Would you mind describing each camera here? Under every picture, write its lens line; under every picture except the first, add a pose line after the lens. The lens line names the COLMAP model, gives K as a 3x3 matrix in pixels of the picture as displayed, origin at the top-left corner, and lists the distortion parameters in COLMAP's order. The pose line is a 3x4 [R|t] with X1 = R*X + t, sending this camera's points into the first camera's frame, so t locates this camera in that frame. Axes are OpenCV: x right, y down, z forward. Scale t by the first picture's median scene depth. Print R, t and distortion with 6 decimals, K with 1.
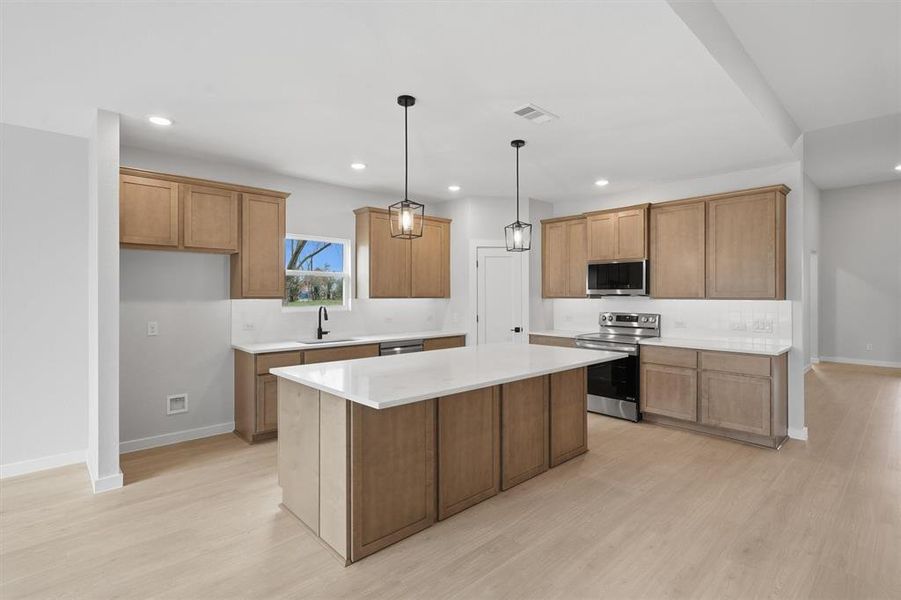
lens RADIAL K [[433.3, 0, 449.0], [0, 433.3, 292.6], [0, 0, 1]] dist [-0.002477, -0.000312]
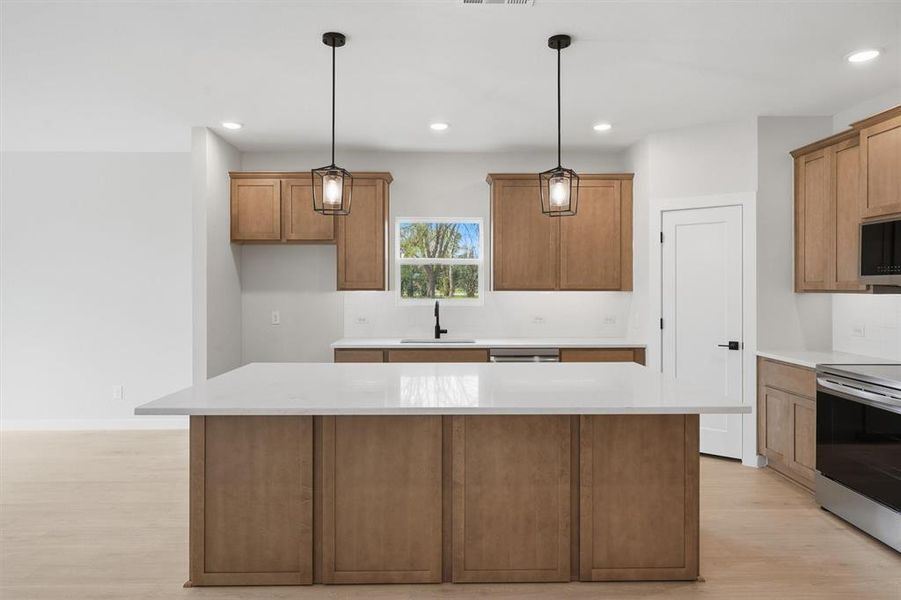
lens RADIAL K [[527.8, 0, 448.9], [0, 527.8, 286.3], [0, 0, 1]] dist [-0.000745, -0.000208]
pose [[0.744484, -0.000636, -0.667640, 0.441578], [0.003682, 0.999988, 0.003153, 0.002560], [0.667630, -0.004806, 0.744478, 0.268198]]
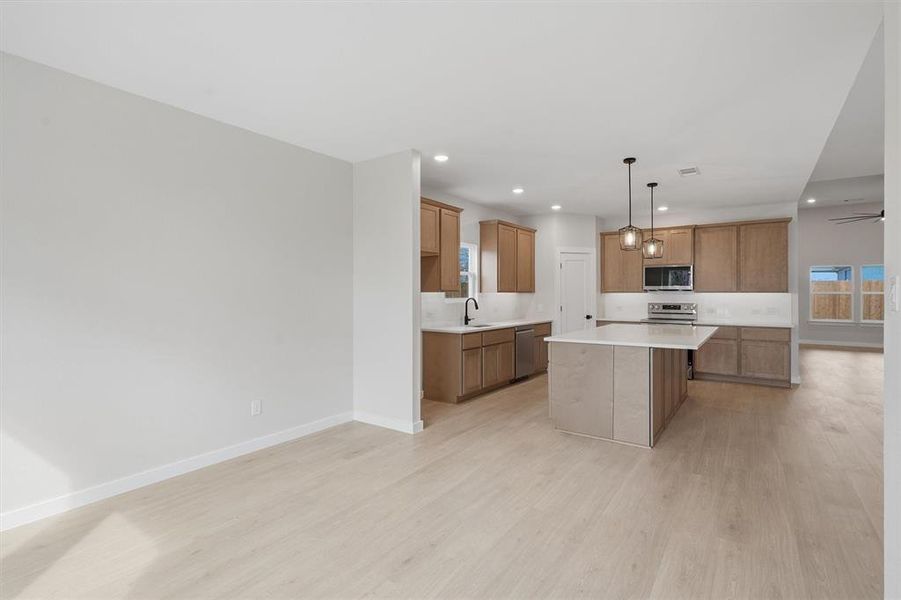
lens RADIAL K [[433.3, 0, 449.0], [0, 433.3, 292.6], [0, 0, 1]] dist [-0.002477, -0.000312]
pose [[0.978633, 0.000469, 0.205613, -0.656003], [-0.001008, 0.999996, 0.002517, 0.012704], [-0.205611, -0.002671, 0.978630, -0.230780]]
